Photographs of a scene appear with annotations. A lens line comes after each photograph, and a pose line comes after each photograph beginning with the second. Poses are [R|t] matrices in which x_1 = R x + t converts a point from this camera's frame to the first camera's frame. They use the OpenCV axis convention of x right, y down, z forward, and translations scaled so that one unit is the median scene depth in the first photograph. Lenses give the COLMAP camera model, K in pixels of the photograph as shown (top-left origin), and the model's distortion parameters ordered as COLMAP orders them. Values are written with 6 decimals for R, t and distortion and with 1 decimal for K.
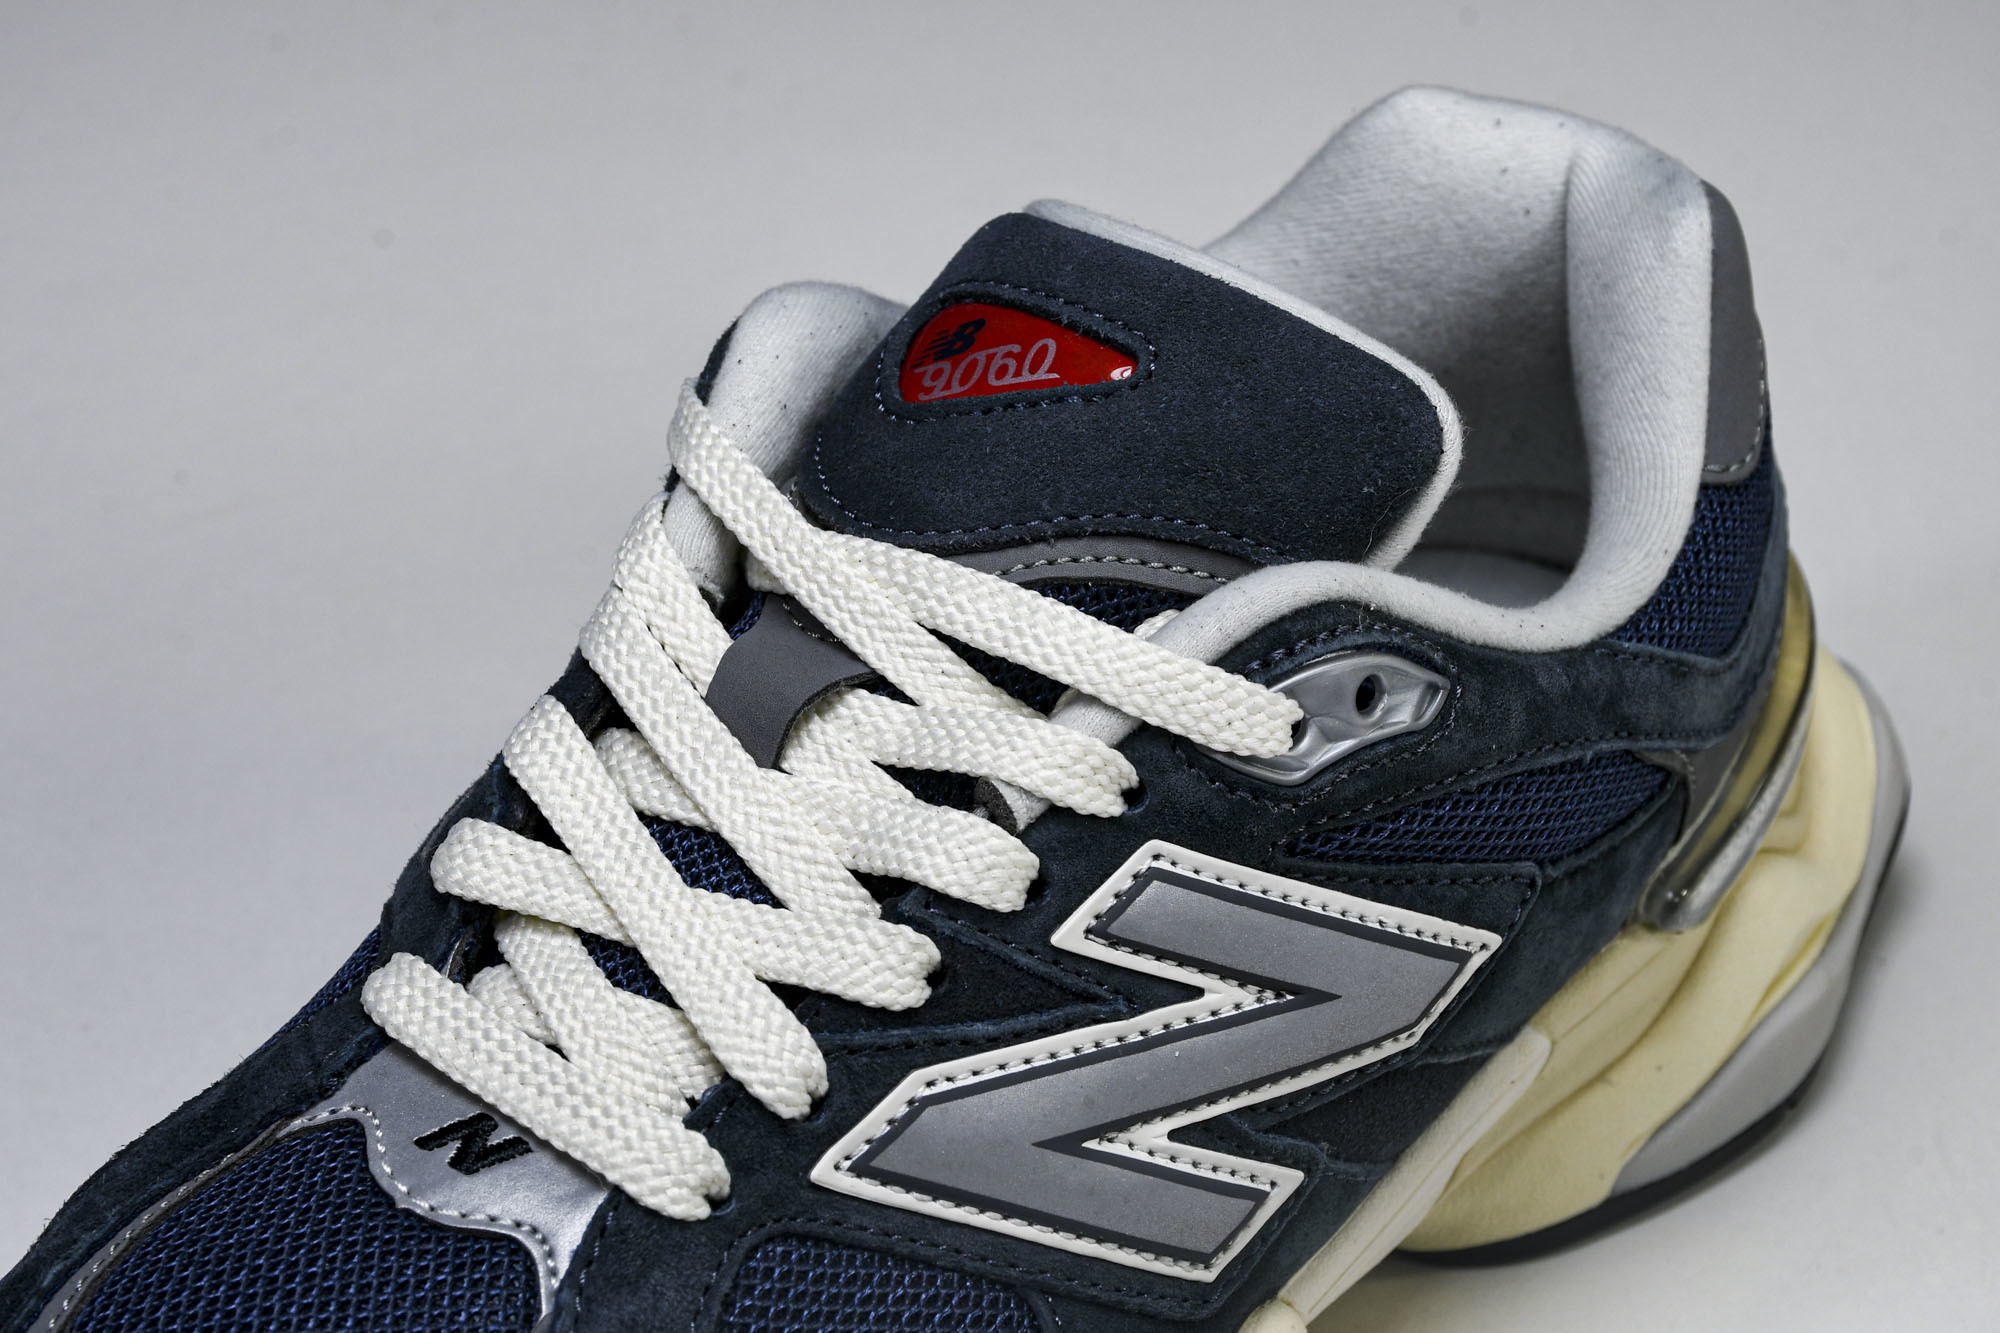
lens RADIAL K [[5999.5, 0, 1063.5], [0, 5999.5, 675.1], [0, 0, 1]] dist [0.485544, 0.000000]
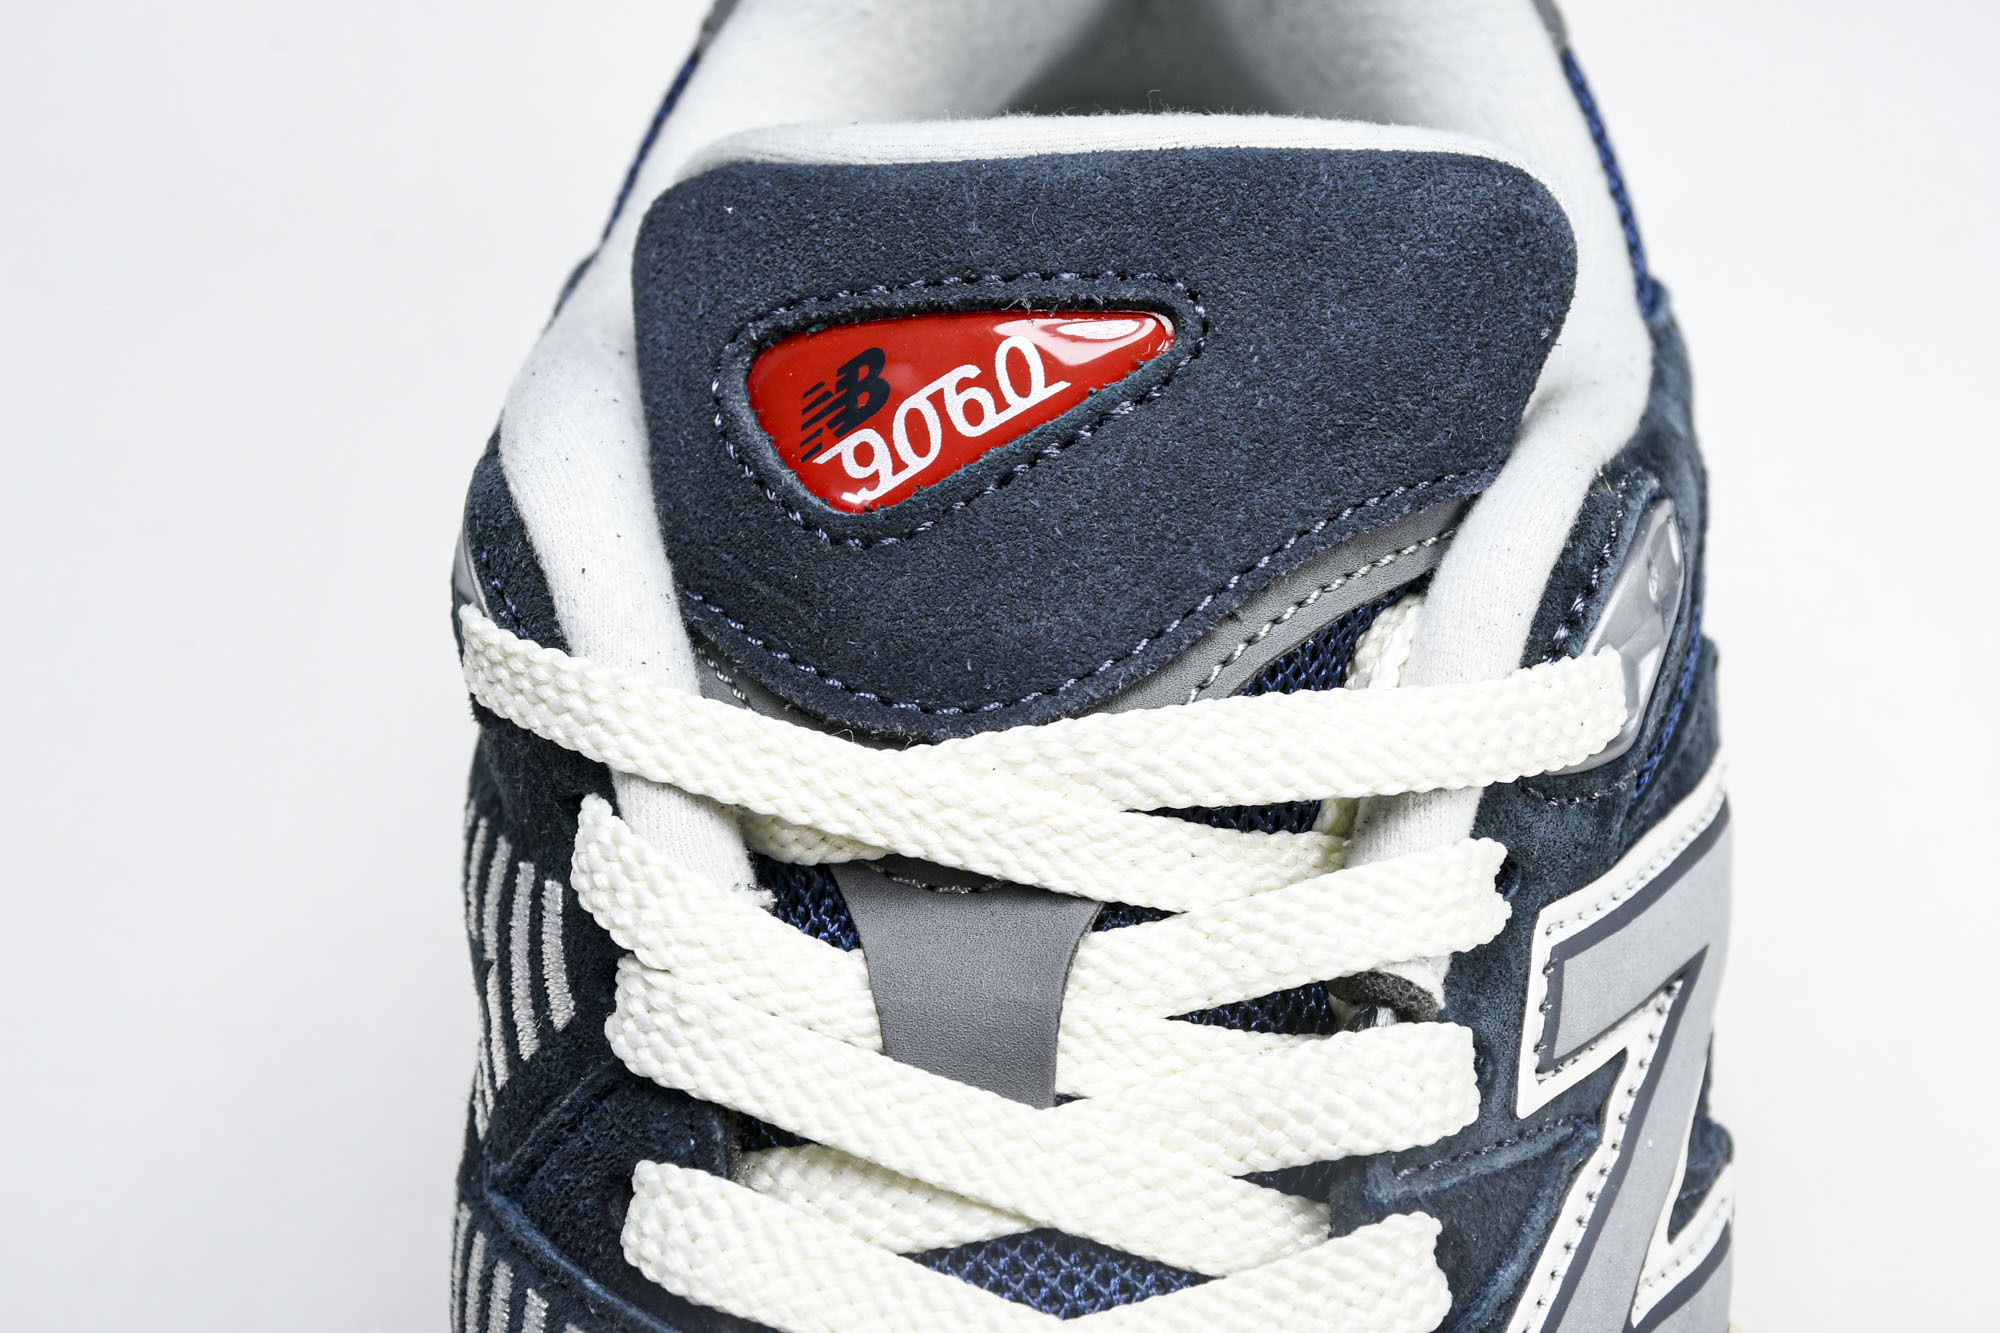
lens RADIAL K [[5999.5, 0, 993.8], [0, 5999.5, 676.9], [0, 0, 1]] dist [0.485544, 0.000000]
pose [[0.771219, -0.498381, 0.396028, -0.303414], [0.380815, 0.859737, 0.340342, -0.264204], [-0.510099, -0.111665, 0.852836, 0.417739]]
